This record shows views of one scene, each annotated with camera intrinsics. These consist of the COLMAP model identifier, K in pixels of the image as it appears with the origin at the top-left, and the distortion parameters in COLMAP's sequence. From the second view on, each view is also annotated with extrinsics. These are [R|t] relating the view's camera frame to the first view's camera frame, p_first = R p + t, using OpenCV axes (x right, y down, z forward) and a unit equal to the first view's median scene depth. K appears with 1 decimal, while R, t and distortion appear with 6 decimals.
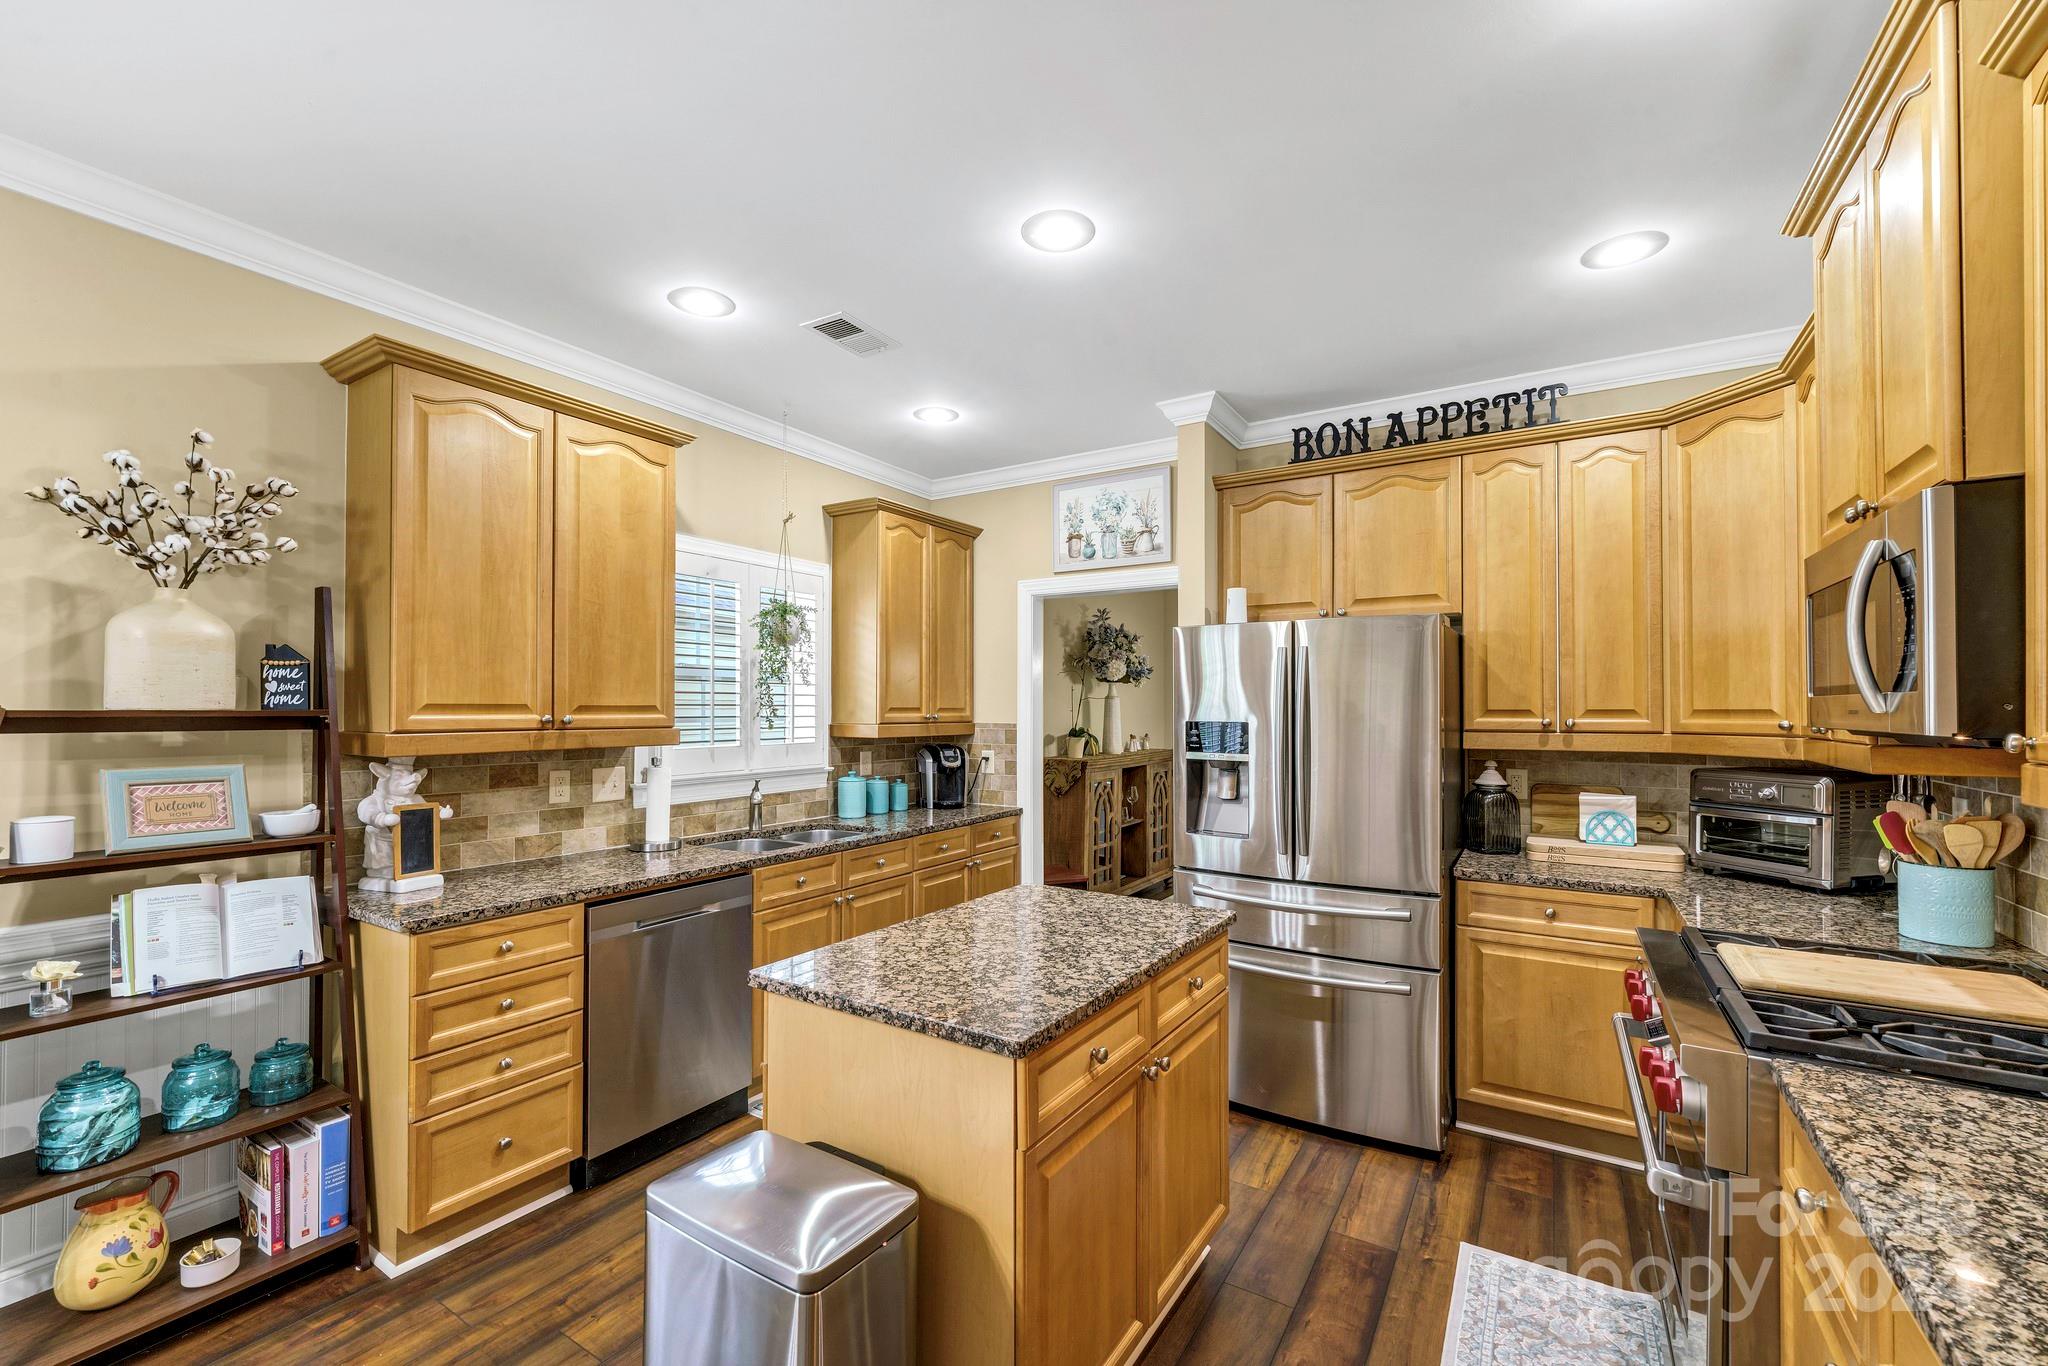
lens RADIAL K [[848.7, 0, 1031.3], [0, 848.7, 701.9], [0, 0, 1]] dist [-0.000798, -0.000126]
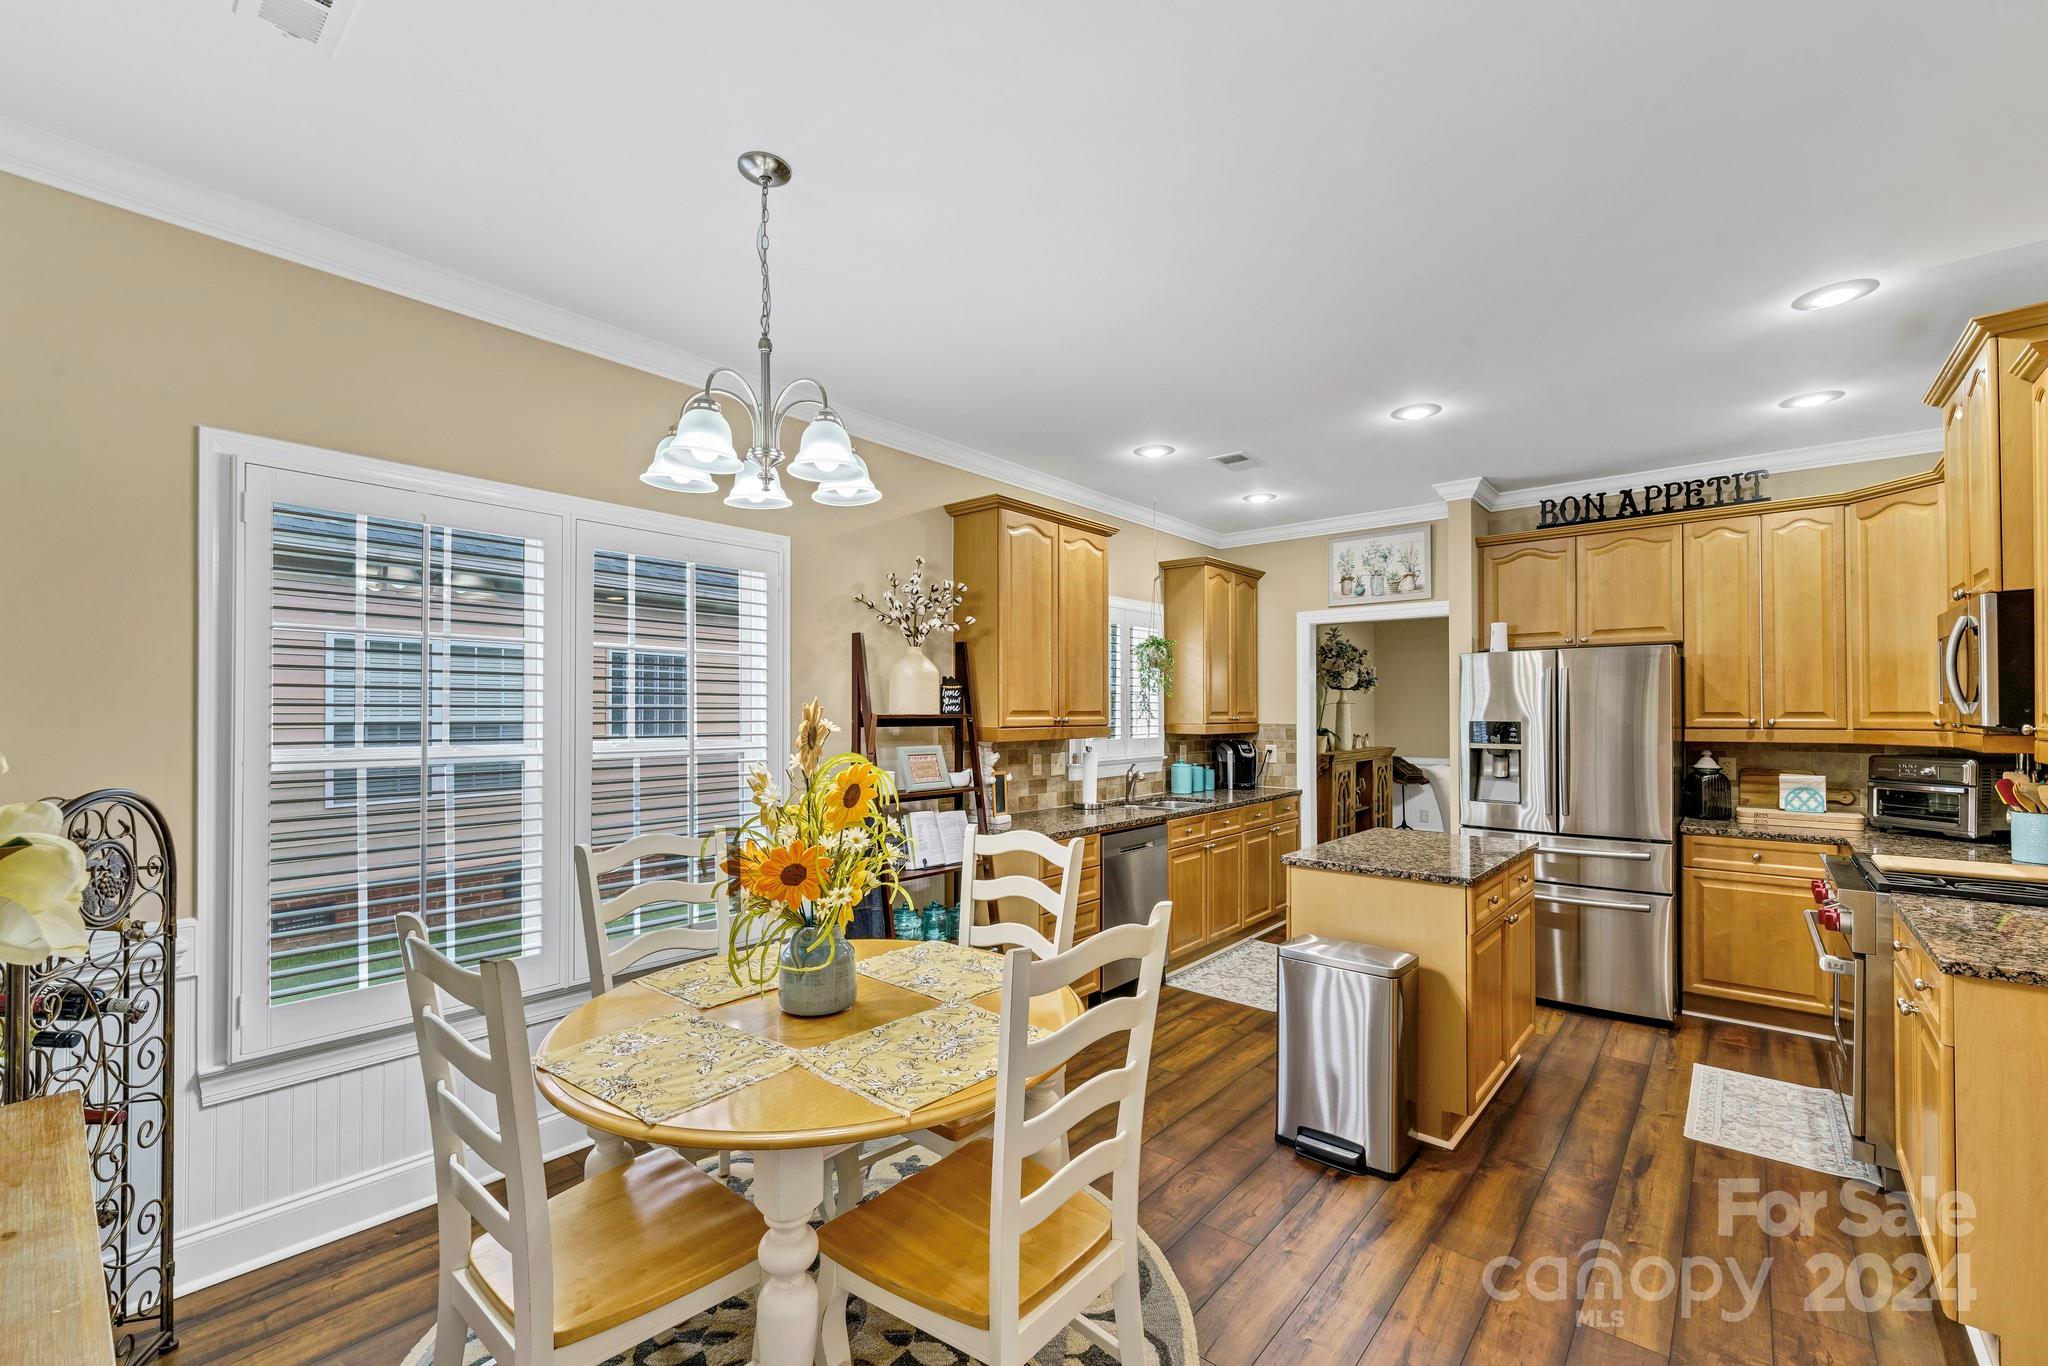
lens RADIAL K [[865.1, 0, 1043.3], [0, 865.1, 705.6], [0, 0, 1]] dist [-0.001051, -0.000277]
pose [[0.991259, -0.003559, -0.131882, -0.334801], [0.003649, 0.999993, 0.000444, -0.006097], [0.131880, -0.000921, 0.991265, -0.520073]]
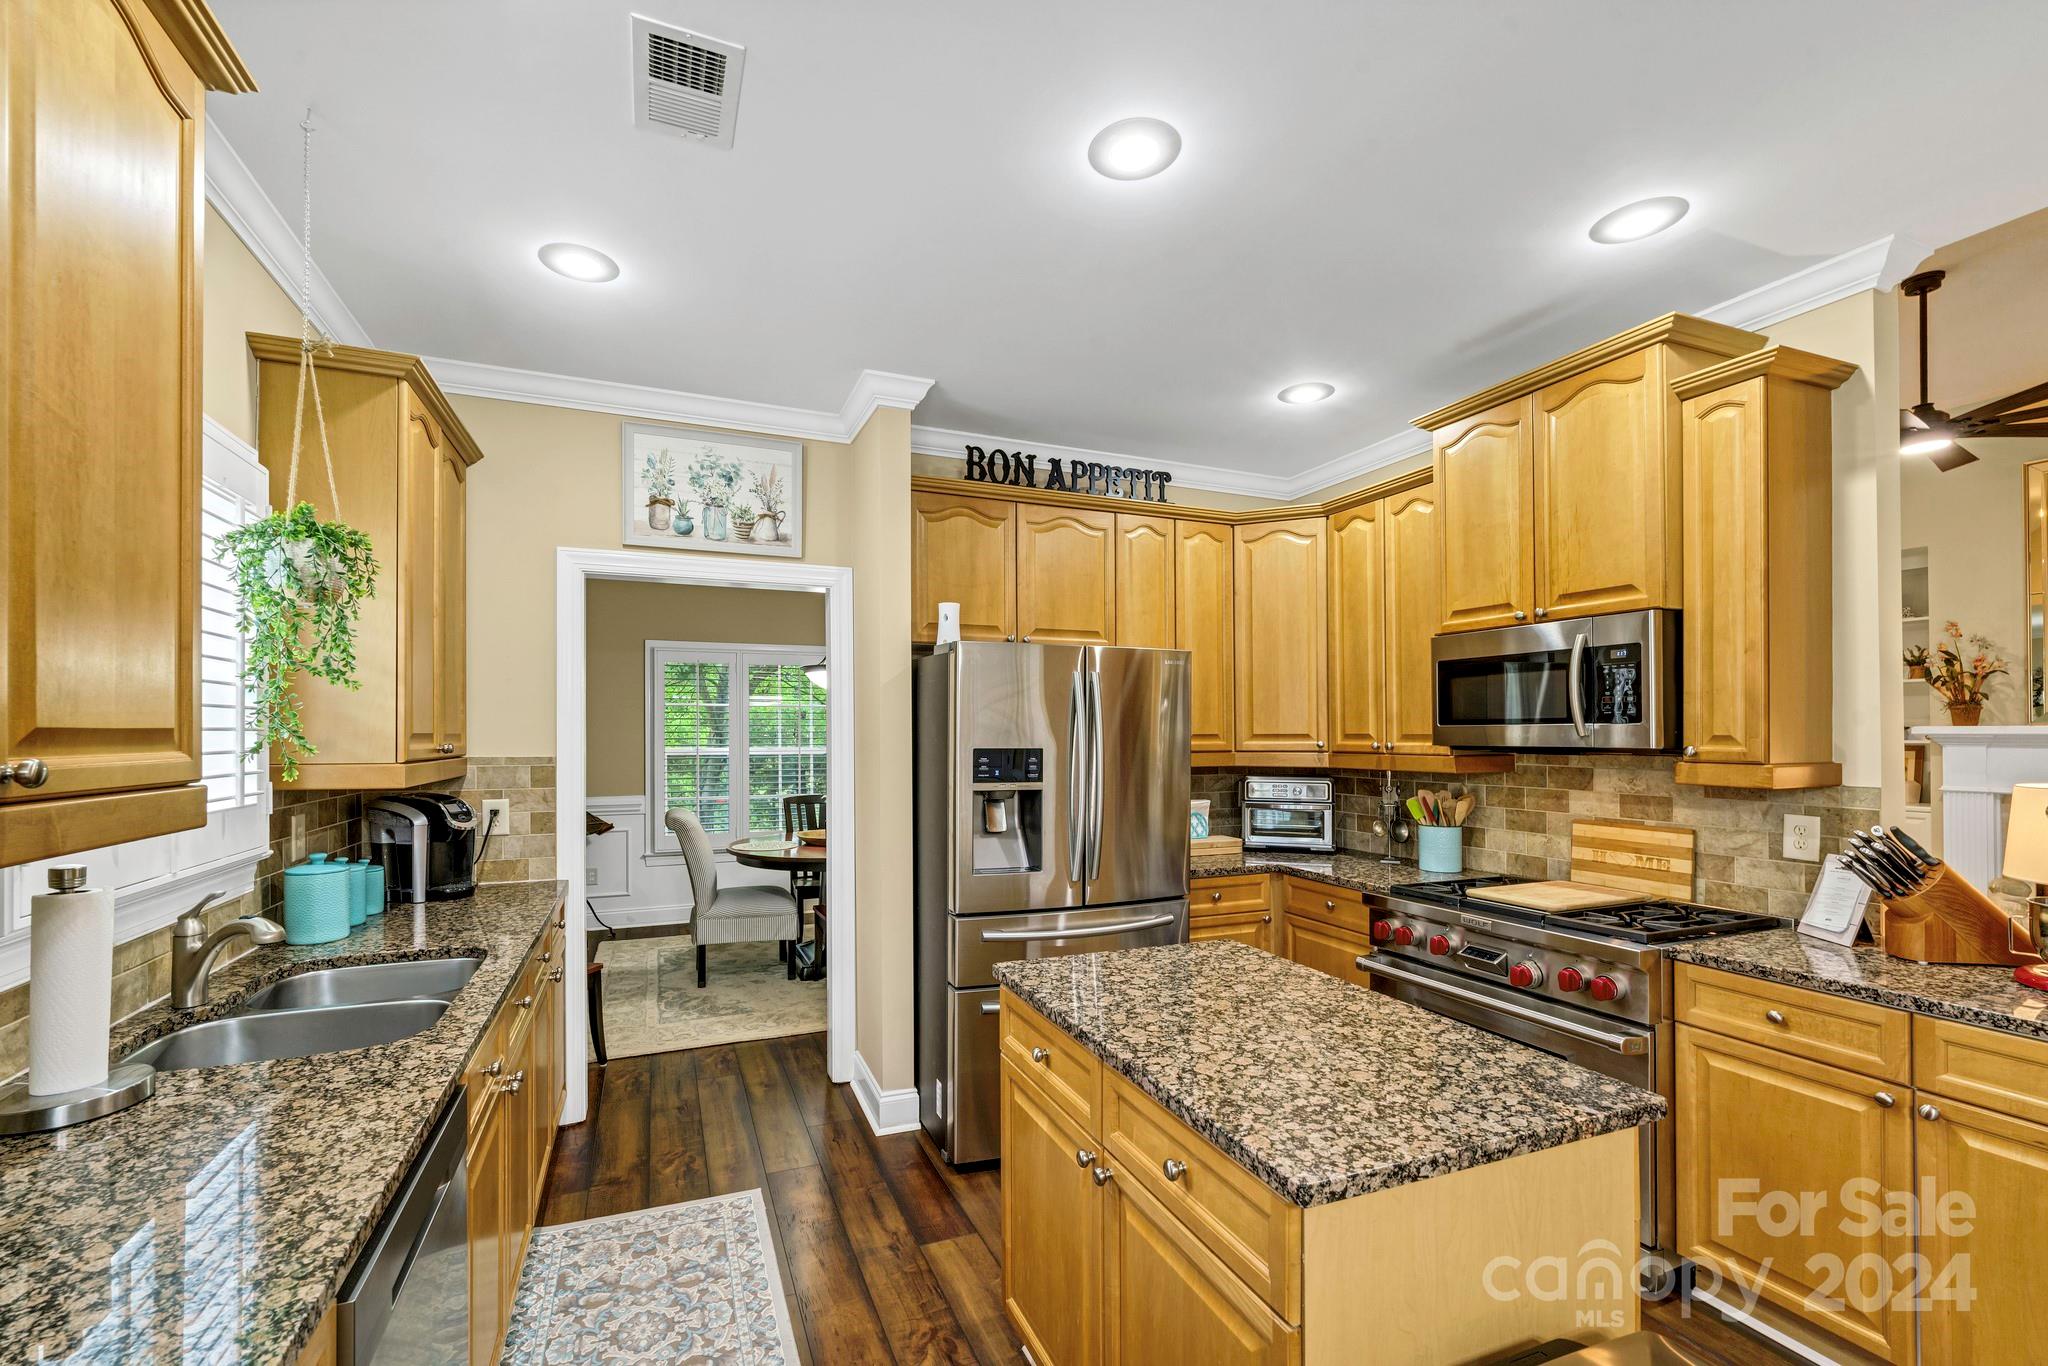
lens RADIAL K [[844.0, 0, 1011.5], [0, 844.0, 731.9], [0, 0, 1]] dist [0.001125, 0.000120]
pose [[0.587190, -0.000471, 0.809449, -0.521589], [-0.005191, 0.999977, 0.004347, 0.001216], [-0.809432, -0.006754, 0.587174, 0.462444]]
